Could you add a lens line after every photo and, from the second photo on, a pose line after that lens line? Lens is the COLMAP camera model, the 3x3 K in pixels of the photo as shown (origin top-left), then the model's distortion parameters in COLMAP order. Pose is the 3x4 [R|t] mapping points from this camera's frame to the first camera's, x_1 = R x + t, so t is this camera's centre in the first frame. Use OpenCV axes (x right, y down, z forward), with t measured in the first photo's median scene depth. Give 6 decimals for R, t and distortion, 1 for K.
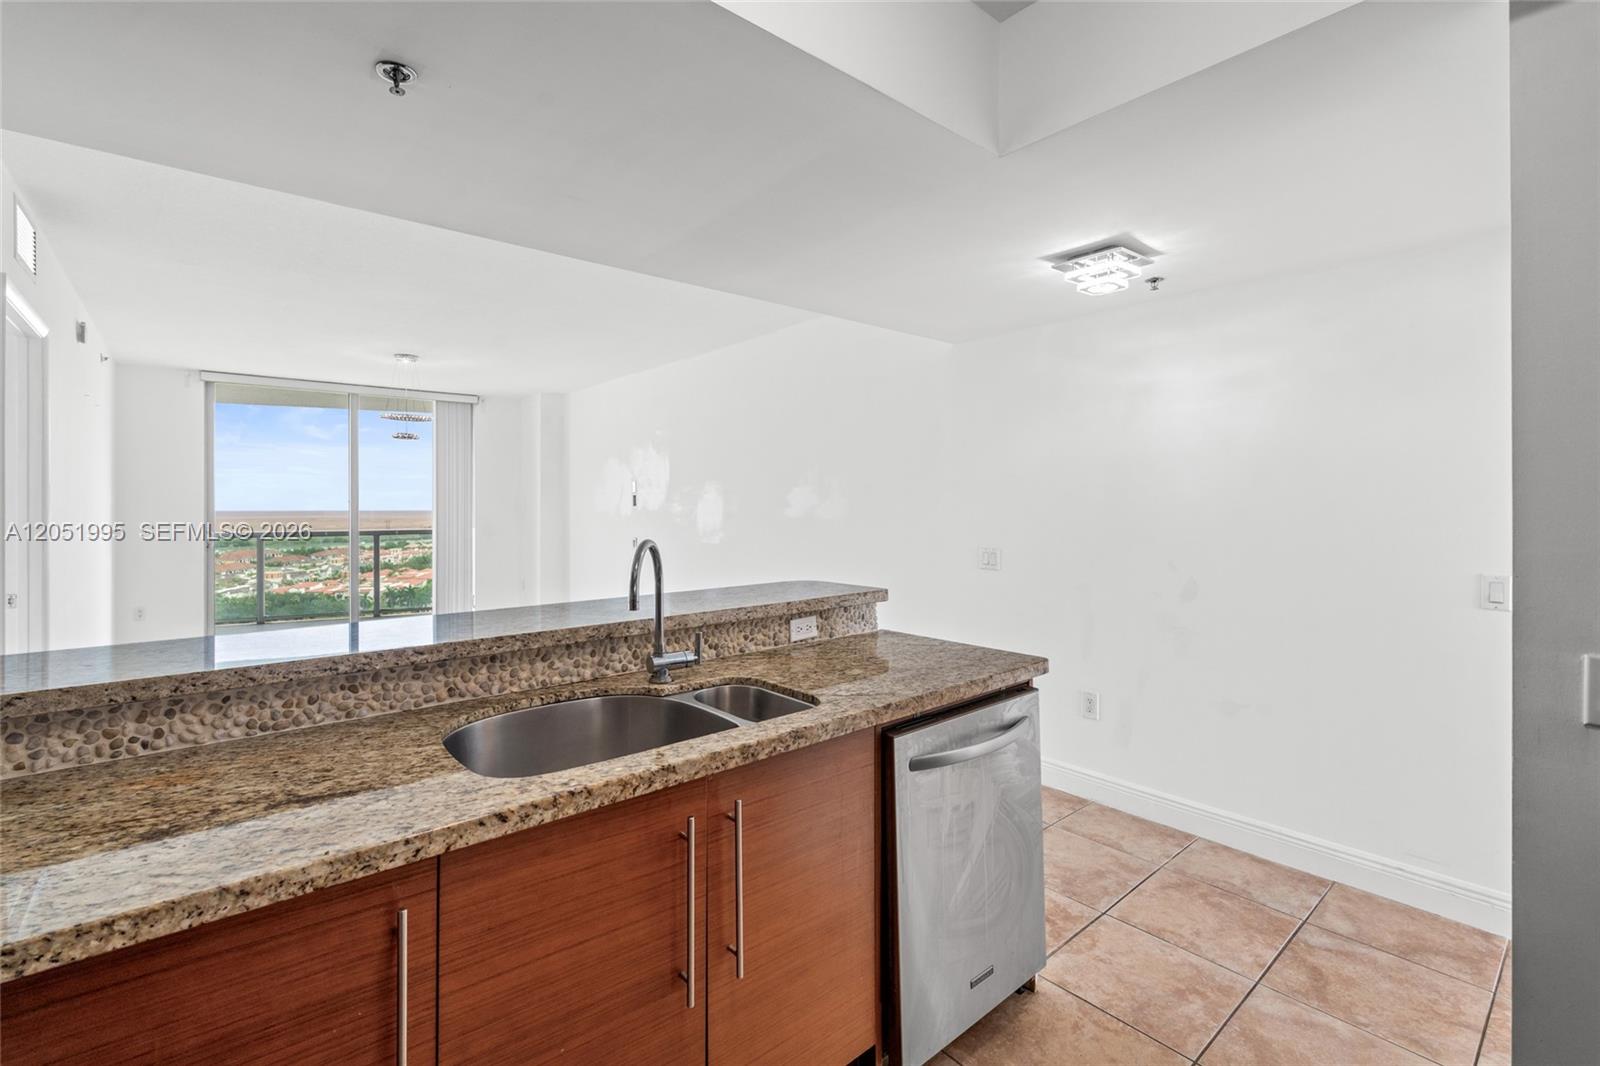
lens RADIAL K [[713.5, 0, 797.4], [0, 713.5, 510.9], [0, 0, 1]] dist [-0.001204, 0.000274]
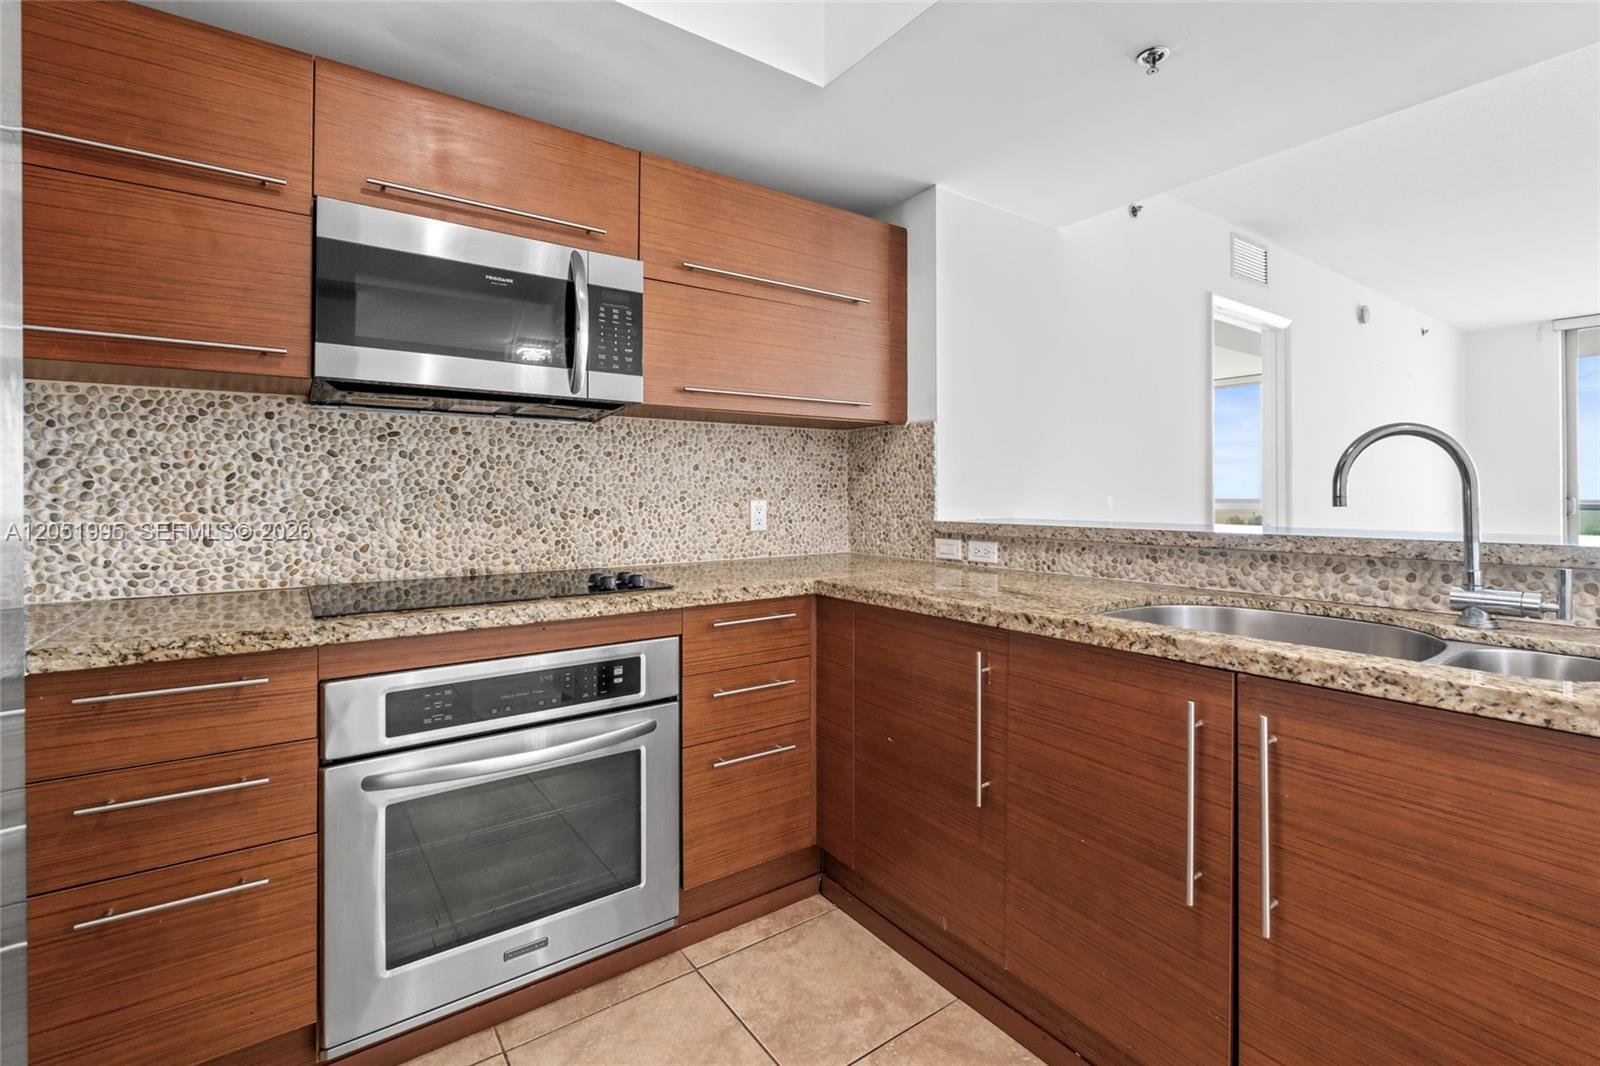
lens RADIAL K [[720.4, 0, 796.6], [0, 720.4, 492.5], [0, 0, 1]] dist [-0.001136, -0.000256]
pose [[-0.084272, -0.001332, -0.996442, 0.611972], [-0.007228, 0.999974, -0.000726, 0.120285], [0.996417, 0.007141, -0.084280, 0.419030]]
